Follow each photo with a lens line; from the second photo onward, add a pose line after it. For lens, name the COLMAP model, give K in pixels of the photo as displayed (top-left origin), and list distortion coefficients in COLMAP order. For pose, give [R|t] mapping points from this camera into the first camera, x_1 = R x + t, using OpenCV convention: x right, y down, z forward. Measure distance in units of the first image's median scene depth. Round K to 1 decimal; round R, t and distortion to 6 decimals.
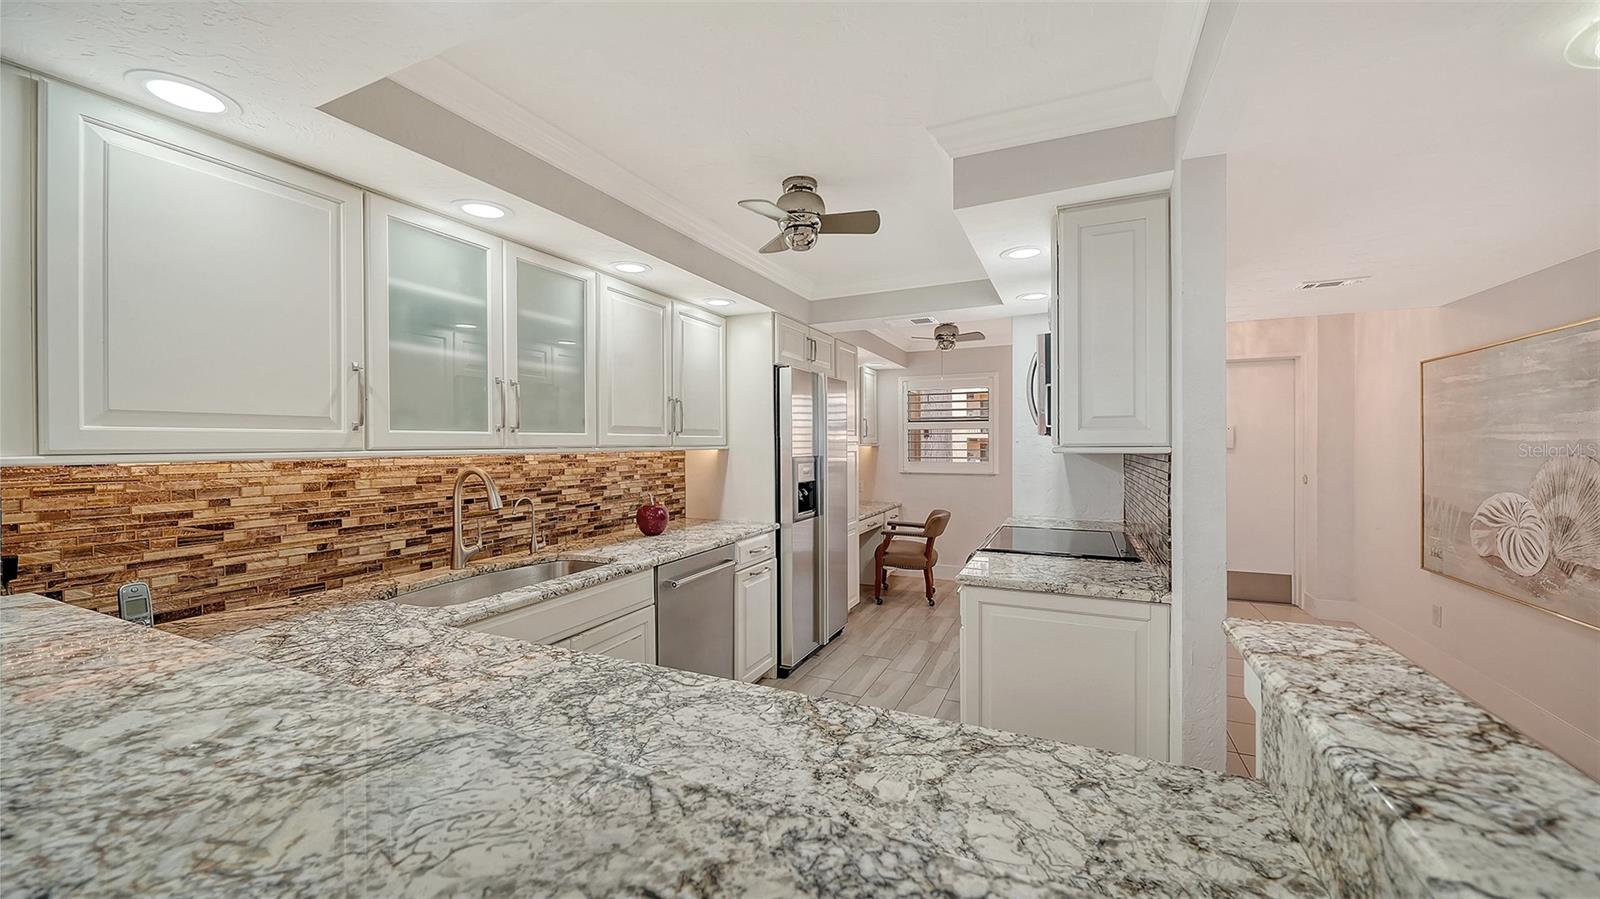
lens RADIAL K [[597.3, 0, 800.0], [0, 597.3, 449.5], [0, 0, 1]] dist [-0.006864, -0.000235]
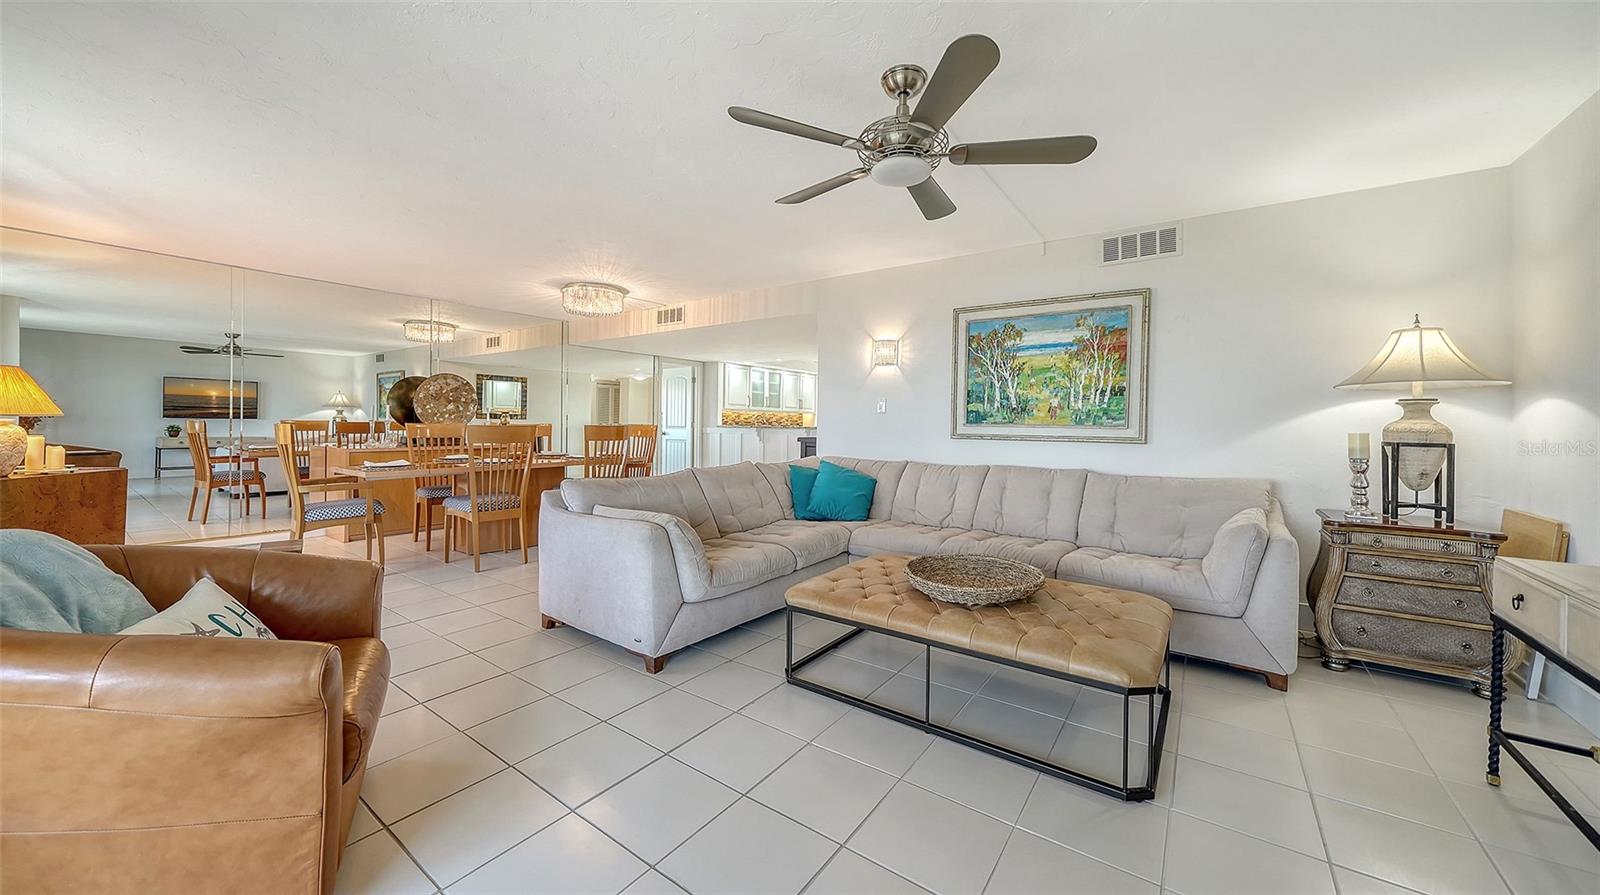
lens RADIAL K [[558.4, 0, 791.7], [0, 558.4, 422.6], [0, 0, 1]] dist [-0.000115, -0.000030]
pose [[0.977619, 0.018307, -0.209585, 0.586416], [-0.020881, 0.999731, -0.010071, 0.119481], [0.209344, 0.014222, 0.977739, -2.998516]]
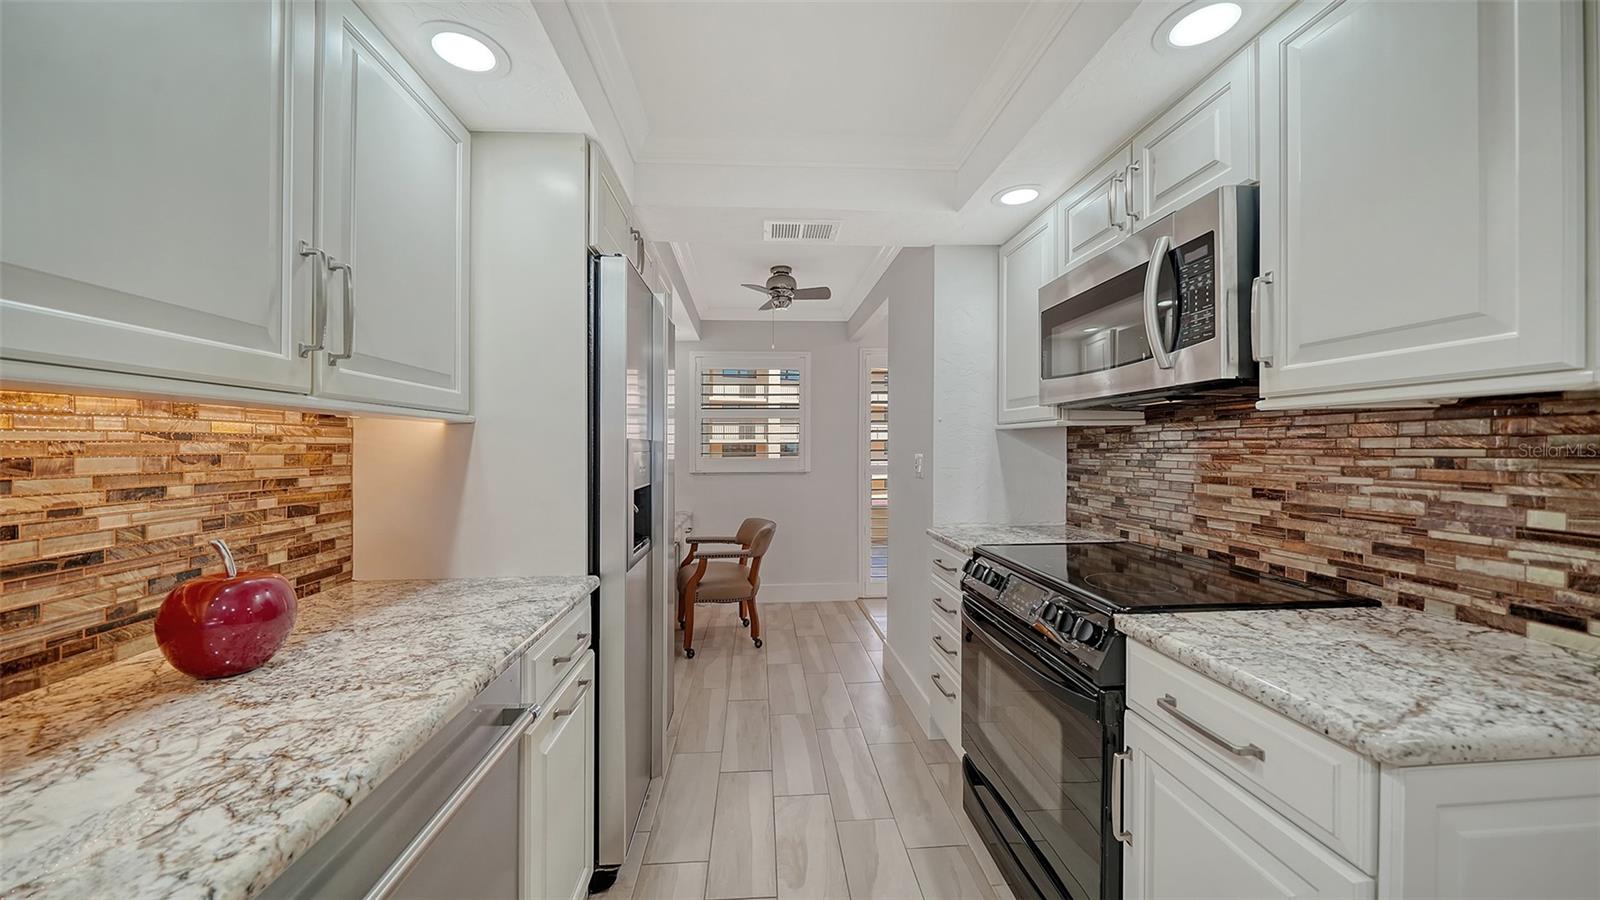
lens RADIAL K [[557.3, 0, 792.3], [0, 557.3, 444.5], [0, 0, 1]] dist [-0.001371, -0.000187]
pose [[0.880338, 0.003799, 0.474332, -0.151385], [0.004567, 0.999854, -0.016484, 0.034346], [-0.474325, 0.016678, 0.880192, 0.723853]]
